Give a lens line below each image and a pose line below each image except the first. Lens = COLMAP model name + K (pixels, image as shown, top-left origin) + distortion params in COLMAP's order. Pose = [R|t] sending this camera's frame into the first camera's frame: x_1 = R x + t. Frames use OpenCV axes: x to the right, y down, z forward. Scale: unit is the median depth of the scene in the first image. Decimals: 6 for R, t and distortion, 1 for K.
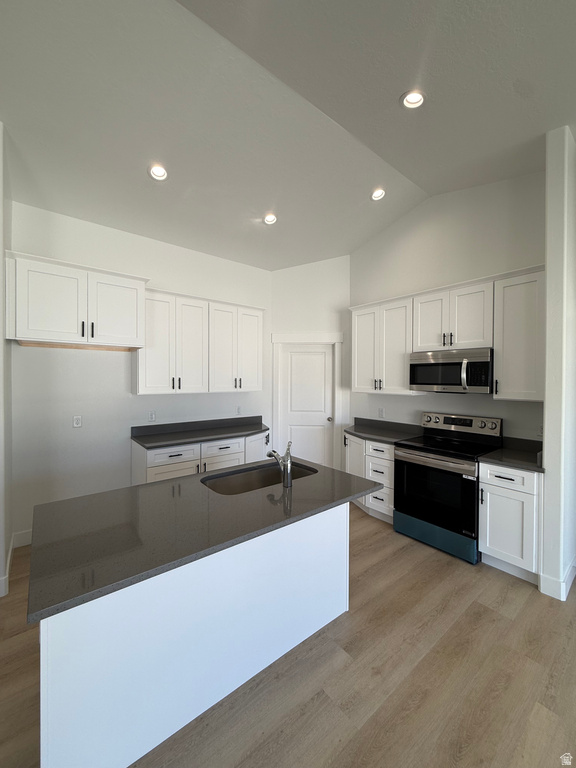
lens RADIAL K [[305.8, 0, 288.9], [0, 305.8, 381.8], [0, 0, 1]] dist [0.000712, 0.000354]
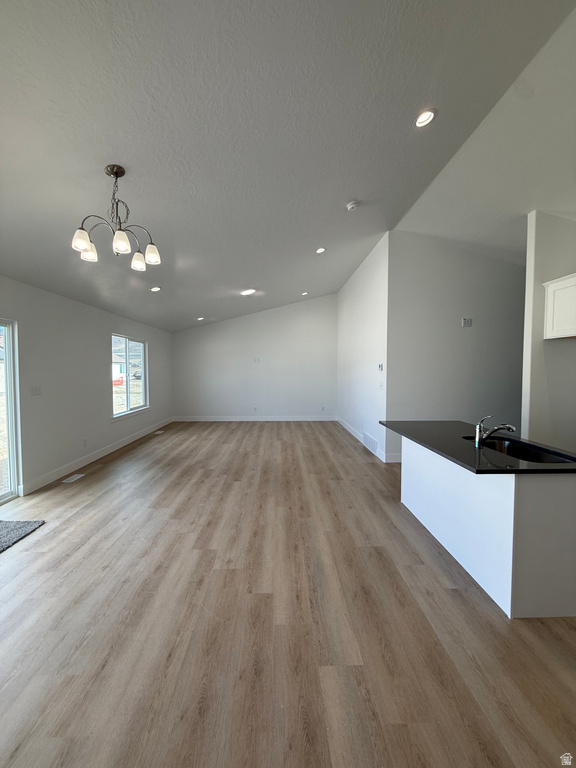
lens RADIAL K [[305.8, 0, 287.6], [0, 305.8, 379.7], [0, 0, 1]] dist [0.000712, 0.000354]
pose [[-0.601713, 0.021340, -0.798427, 0.806288], [-0.012093, 0.999285, 0.035822, 0.020315], [0.798621, 0.031210, -0.601025, 0.631892]]
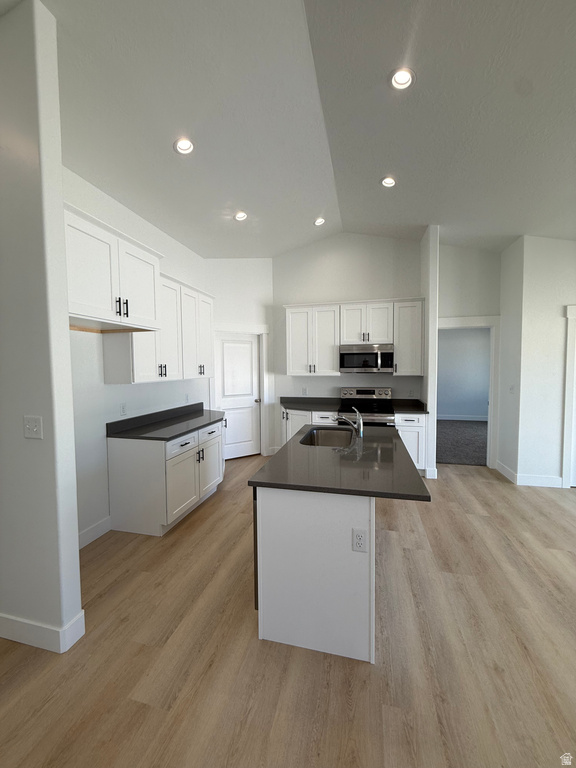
lens RADIAL K [[305.8, 0, 289.1], [0, 305.8, 381.7], [0, 0, 1]] dist [0.000712, 0.000354]
pose [[0.796765, -0.041570, 0.602858, -0.639215], [0.020283, 0.998909, 0.042072, 0.007944], [-0.603949, -0.021293, 0.796738, 0.030314]]
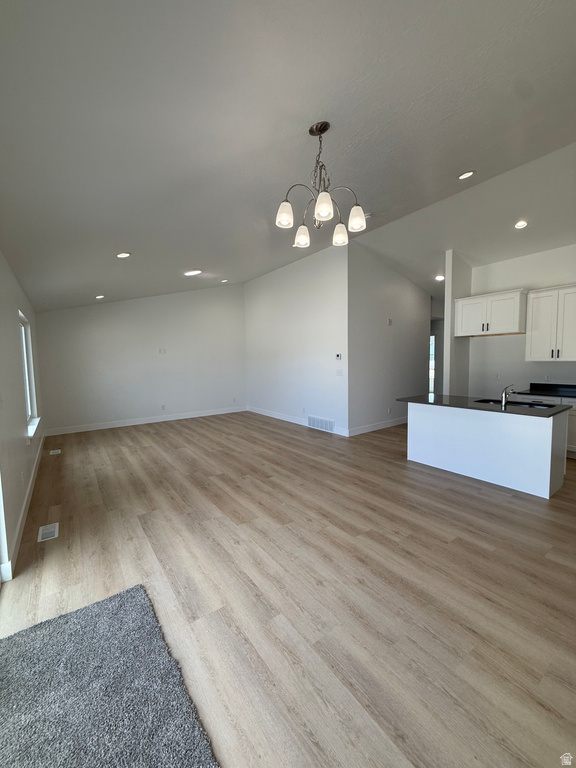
lens RADIAL K [[305.8, 0, 287.2], [0, 305.8, 384.9], [0, 0, 1]] dist [0.000712, 0.000354]
pose [[-0.044852, 0.079573, -0.995819, 1.099067], [0.006791, 0.996824, 0.079348, 0.028339], [0.998971, -0.003203, -0.045250, -0.150369]]
